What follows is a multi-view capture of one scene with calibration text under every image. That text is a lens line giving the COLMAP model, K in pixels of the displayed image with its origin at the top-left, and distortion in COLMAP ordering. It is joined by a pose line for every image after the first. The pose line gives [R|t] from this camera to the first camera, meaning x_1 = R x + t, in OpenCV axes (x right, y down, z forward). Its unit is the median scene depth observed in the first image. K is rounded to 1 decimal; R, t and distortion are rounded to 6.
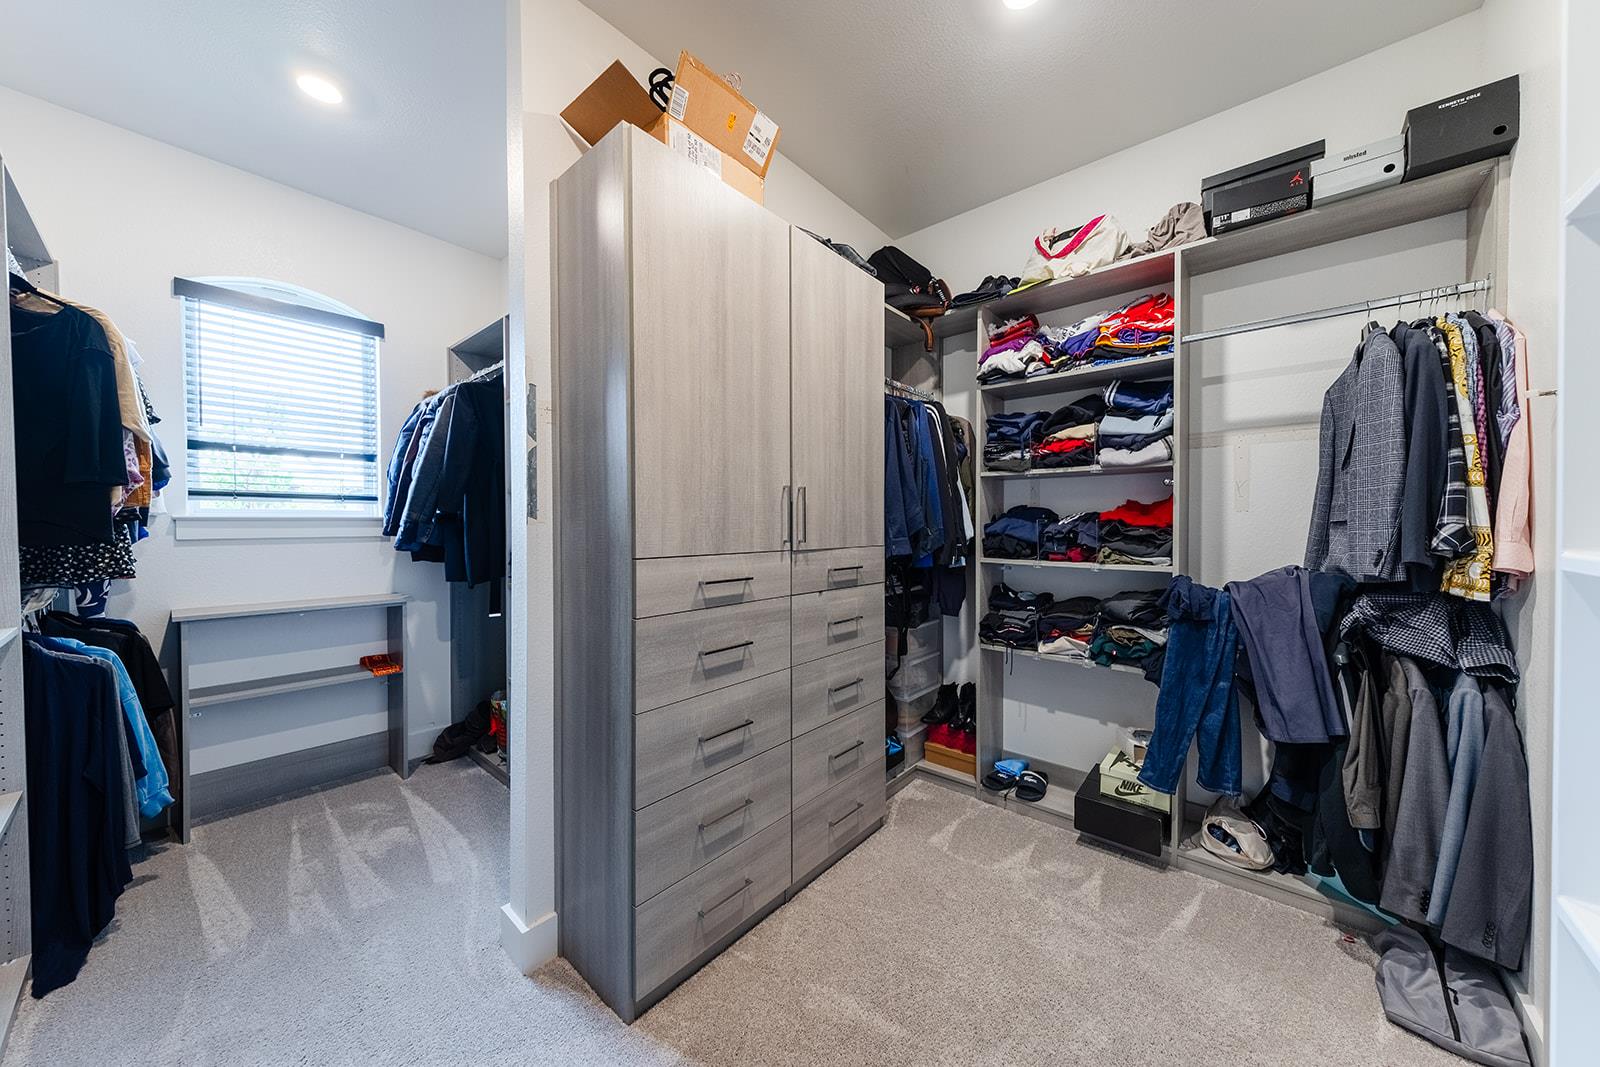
lens RADIAL K [[533.4, 0, 798.9], [0, 533.4, 530.8], [0, 0, 1]] dist [-0.001907, -0.000088]
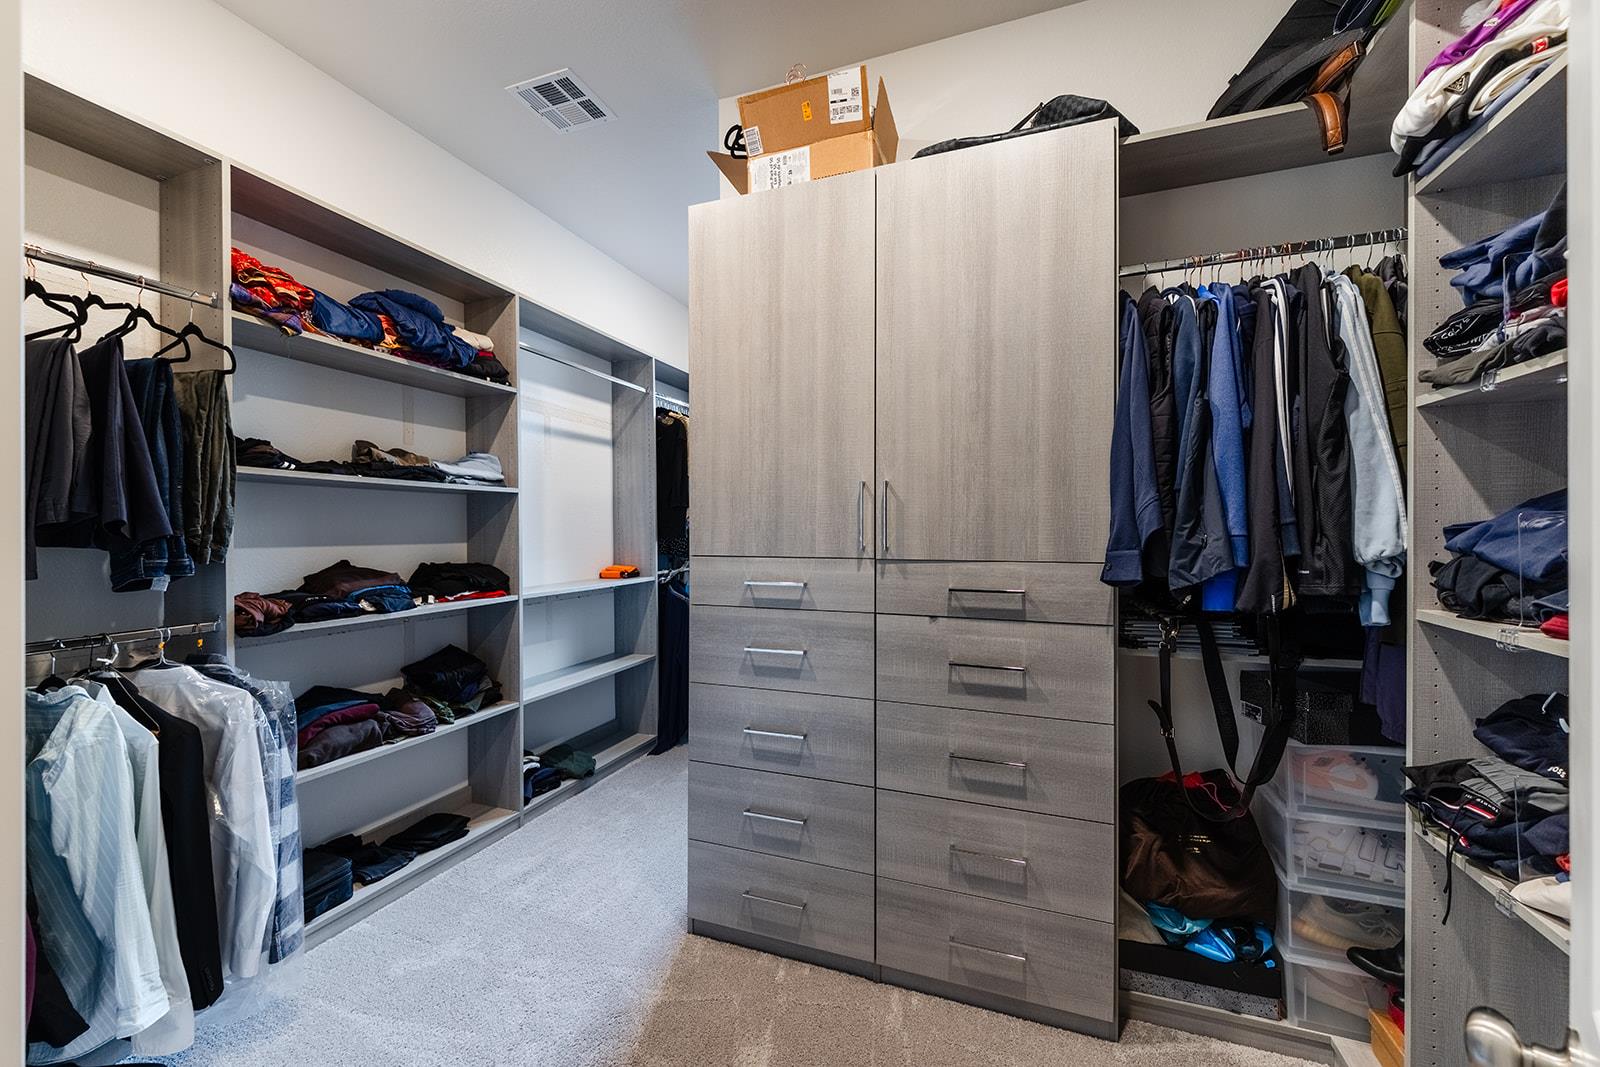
lens RADIAL K [[625.3, 0, 794.7], [0, 625.3, 531.9], [0, 0, 1]] dist [-0.001723, -0.000164]
pose [[0.345687, 0.003487, -0.938343, 0.854481], [-0.010201, 0.999948, -0.000042, -0.003826], [0.938294, 0.009586, 0.345705, 0.546095]]
